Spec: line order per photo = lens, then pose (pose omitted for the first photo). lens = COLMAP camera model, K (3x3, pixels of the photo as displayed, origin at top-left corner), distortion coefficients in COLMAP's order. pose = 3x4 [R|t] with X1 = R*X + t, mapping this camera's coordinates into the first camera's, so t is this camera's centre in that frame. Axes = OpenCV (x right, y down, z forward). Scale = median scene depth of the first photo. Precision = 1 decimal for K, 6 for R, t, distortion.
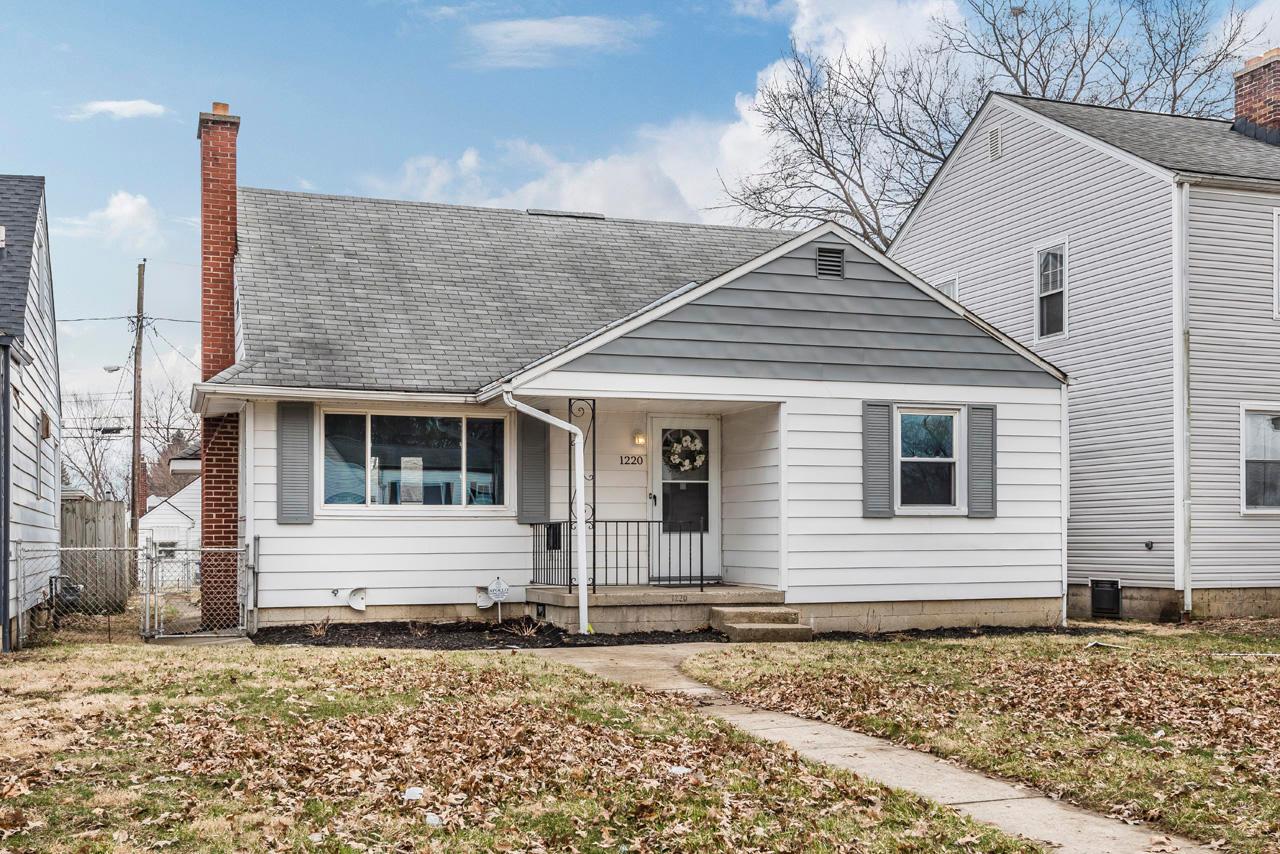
lens RADIAL K [[1276.2, 0, 638.0], [0, 1276.2, 551.7], [0, 0, 1]] dist [-0.000669, 0.007022]
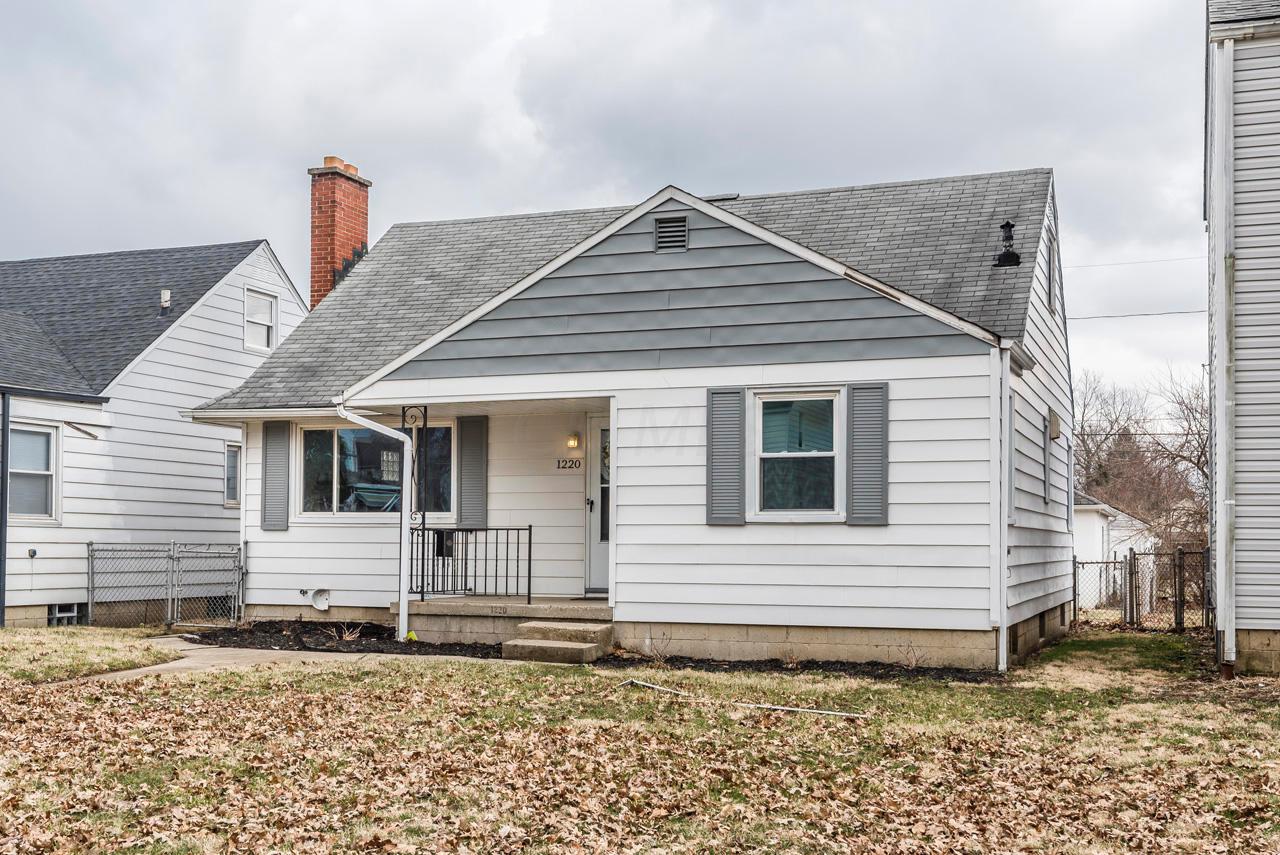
lens RADIAL K [[1375.2, 0, 638.5], [0, 1375.2, 528.8], [0, 0, 1]] dist [0.002351, 0.012103]
pose [[0.782667, 0.002779, -0.622434, 0.707649], [-0.016097, 0.999746, -0.015778, -0.008768], [0.622232, 0.022369, 0.782513, 0.247926]]
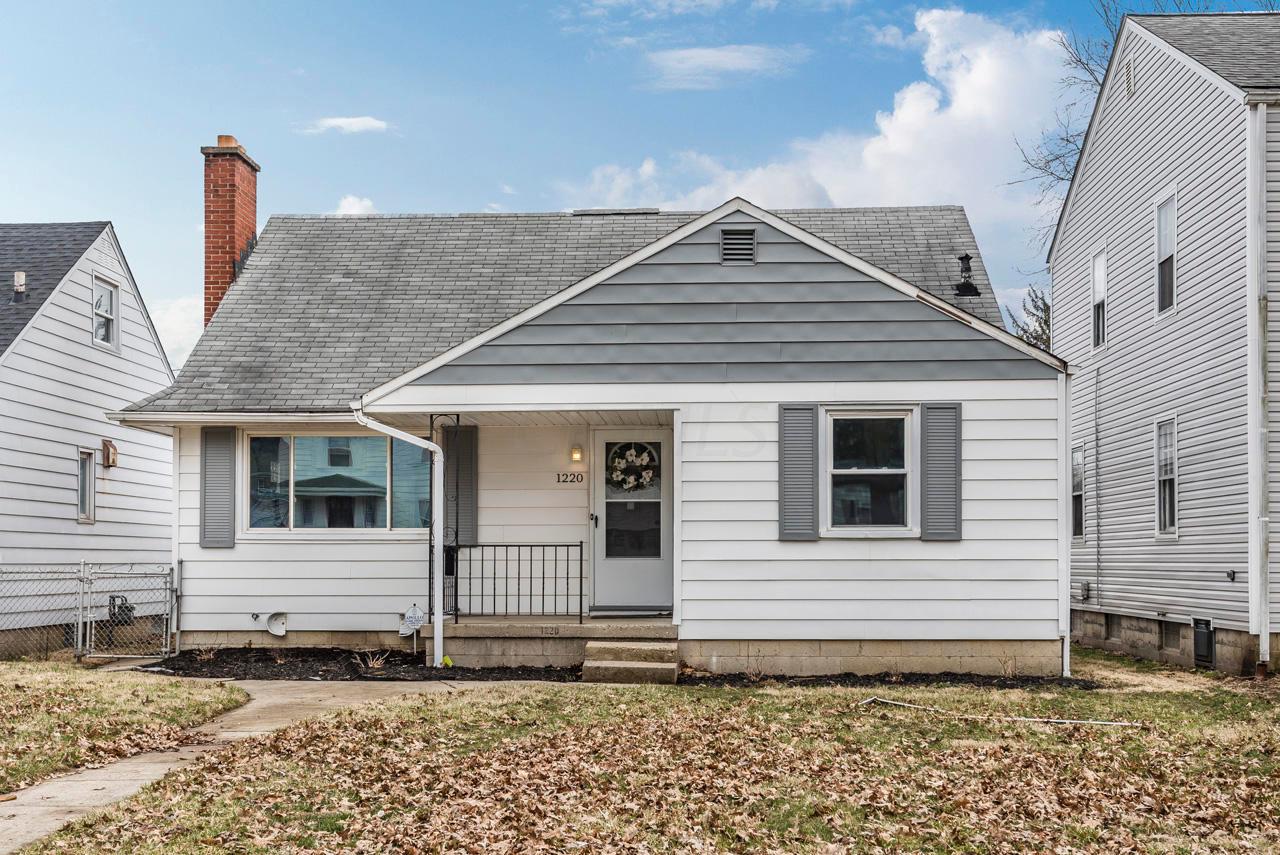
lens RADIAL K [[1354.8, 0, 642.2], [0, 1354.8, 553.0], [0, 0, 1]] dist [0.005251, 0.009482]
pose [[0.934224, 0.002275, -0.356680, 0.410594], [-0.007116, 0.999900, -0.012260, -0.006718], [0.356616, 0.013992, 0.934146, 0.119691]]
